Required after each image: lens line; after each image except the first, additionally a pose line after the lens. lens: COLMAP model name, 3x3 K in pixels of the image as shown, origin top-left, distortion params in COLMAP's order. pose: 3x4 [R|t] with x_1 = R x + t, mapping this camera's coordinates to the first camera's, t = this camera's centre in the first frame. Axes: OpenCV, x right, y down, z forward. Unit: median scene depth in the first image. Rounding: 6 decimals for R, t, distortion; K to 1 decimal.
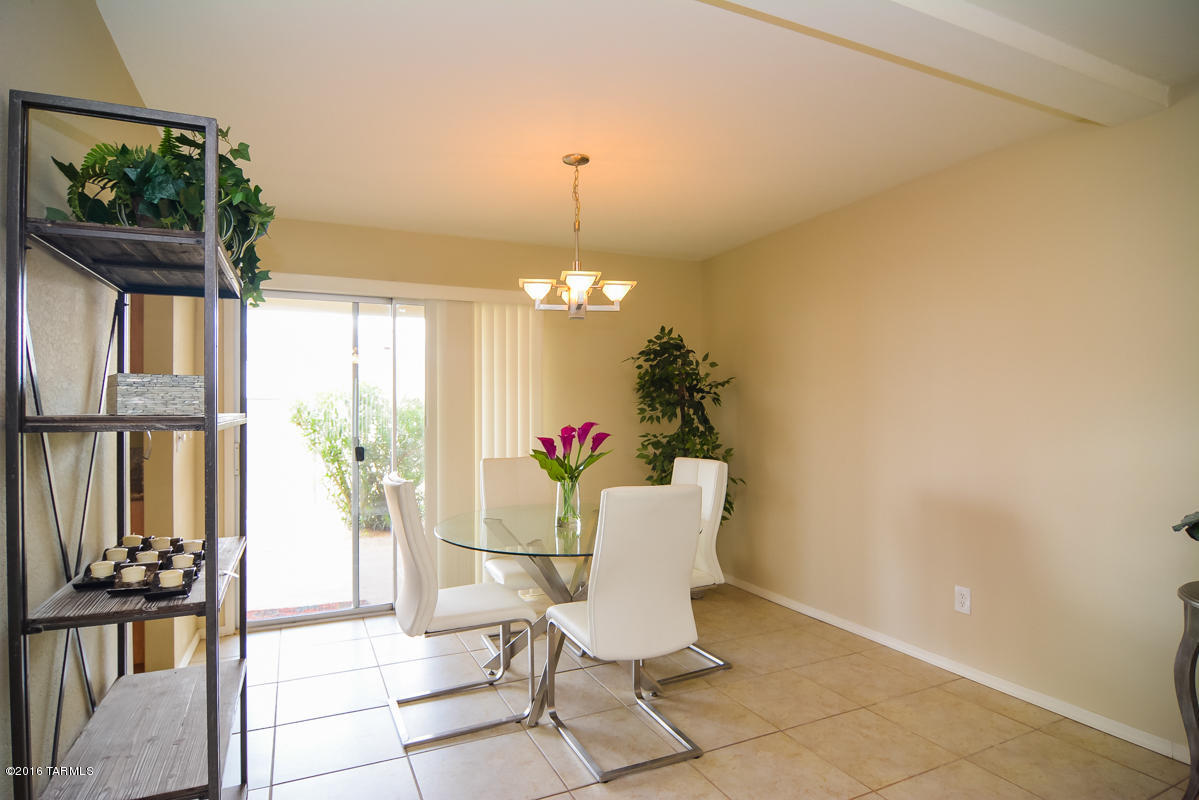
lens RADIAL K [[645.2, 0, 605.6], [0, 645.2, 402.5], [0, 0, 1]] dist [-0.015376, -0.001136]
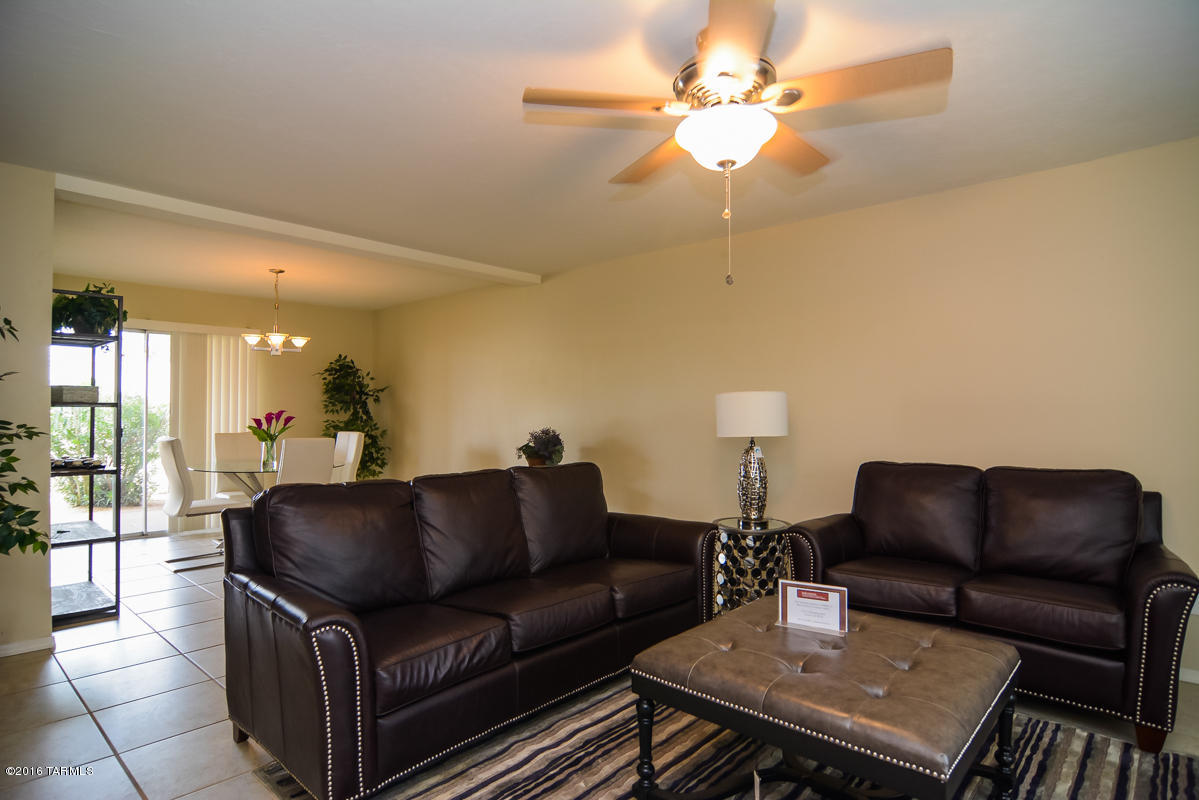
lens RADIAL K [[645.2, 0, 605.6], [0, 645.2, 402.5], [0, 0, 1]] dist [-0.015376, -0.001136]
pose [[0.923693, 0.012618, 0.382925, 0.122031], [-0.012191, 0.999919, -0.003542, 0.001458], [-0.382939, -0.001397, 0.923773, -1.052364]]
